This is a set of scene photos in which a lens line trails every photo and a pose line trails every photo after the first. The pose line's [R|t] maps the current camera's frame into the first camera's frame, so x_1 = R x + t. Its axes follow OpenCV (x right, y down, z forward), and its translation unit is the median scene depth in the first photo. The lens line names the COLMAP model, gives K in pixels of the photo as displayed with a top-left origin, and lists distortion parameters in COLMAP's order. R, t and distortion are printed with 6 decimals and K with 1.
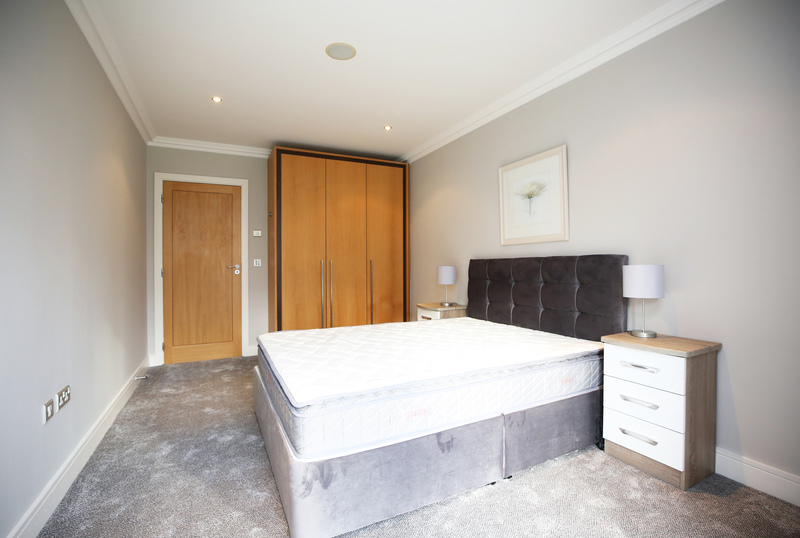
lens RADIAL K [[367.7, 0, 400.0], [0, 367.7, 269.0], [0, 0, 1]] dist [-0.000491, -0.000103]
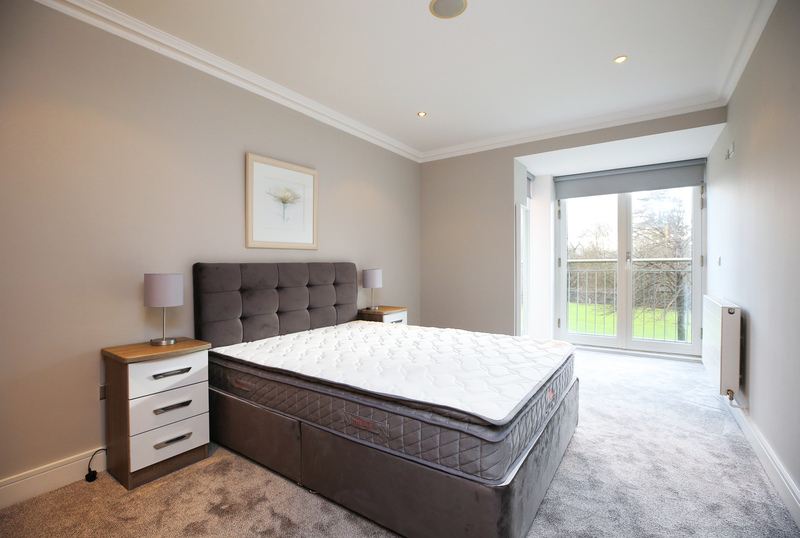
lens RADIAL K [[367.7, 0, 400.0], [0, 367.7, 269.0], [0, 0, 1]] dist [-0.000491, -0.000103]
pose [[-0.485100, 0.000519, 0.874459, -0.675754], [0.010238, 0.999935, 0.005086, -0.015721], [-0.874399, 0.011420, -0.485073, 1.219467]]
